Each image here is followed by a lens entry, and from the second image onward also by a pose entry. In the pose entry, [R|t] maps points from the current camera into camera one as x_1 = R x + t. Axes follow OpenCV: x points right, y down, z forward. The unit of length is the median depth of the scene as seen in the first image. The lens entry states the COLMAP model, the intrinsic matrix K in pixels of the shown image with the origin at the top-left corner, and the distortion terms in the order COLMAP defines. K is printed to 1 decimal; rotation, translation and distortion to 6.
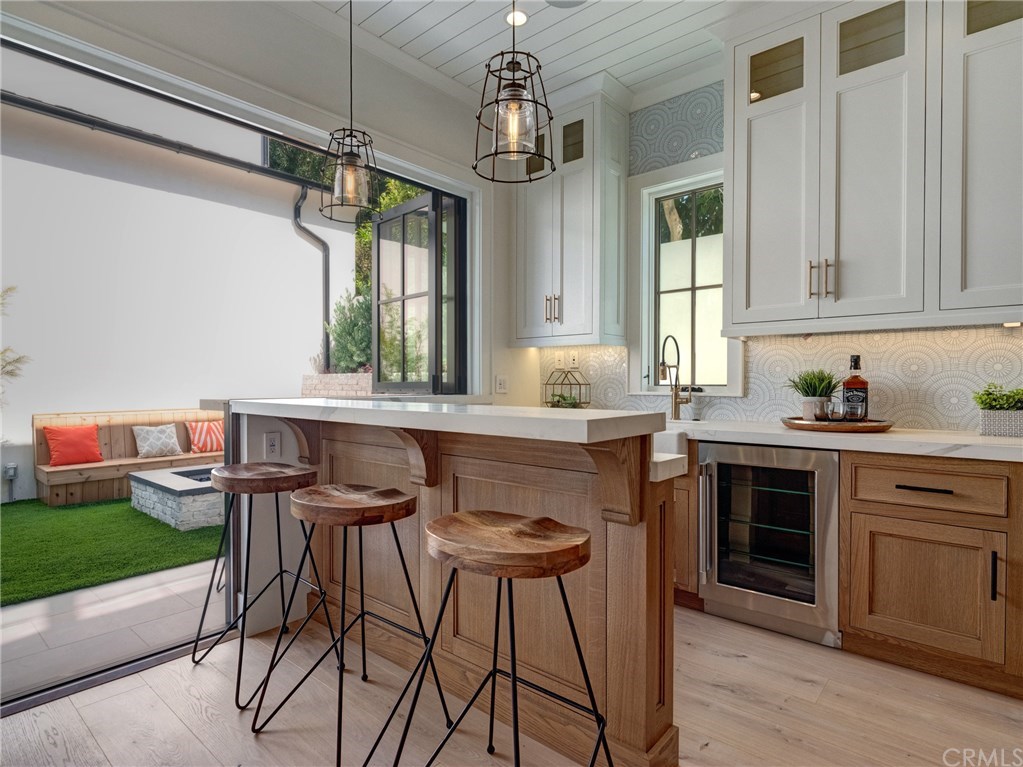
lens RADIAL K [[552.9, 0, 506.4], [0, 552.9, 384.5], [0, 0, 1]] dist [-0.002490, -0.002622]
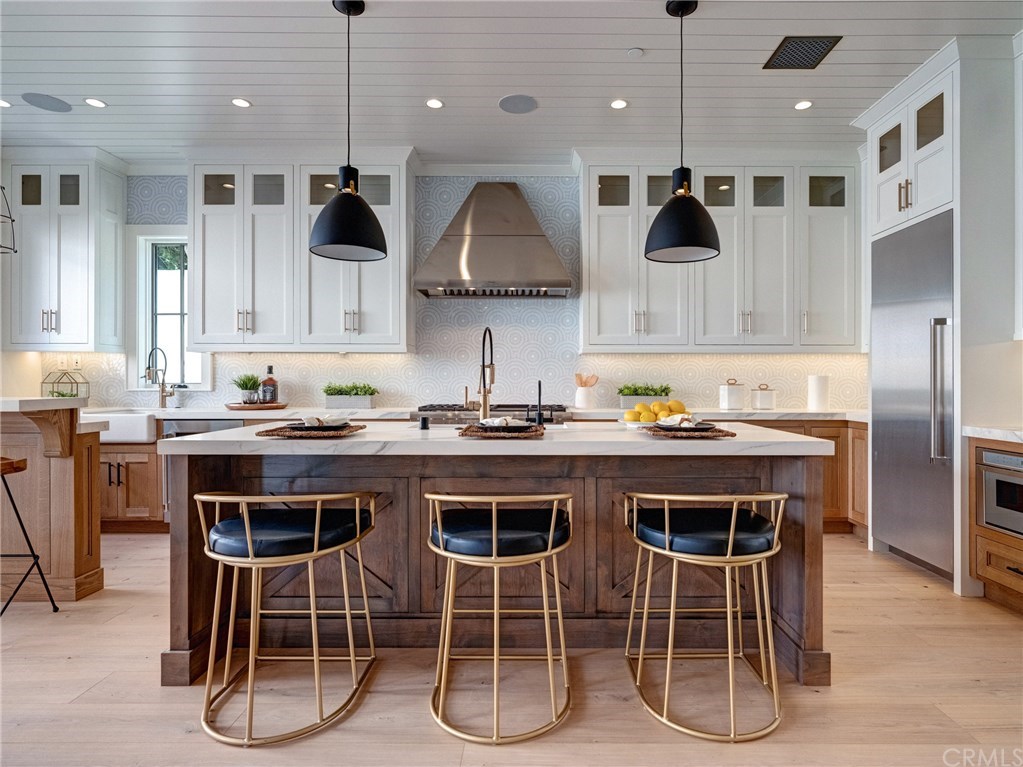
lens RADIAL K [[552.9, 0, 531.1], [0, 552.9, 382.2], [0, 0, 1]] dist [-0.002490, -0.002622]
pose [[0.749064, -0.000726, 0.662497, 0.087382], [0.001996, 0.999997, -0.001161, 0.001742], [-0.662494, 0.002192, 0.749064, -0.723729]]
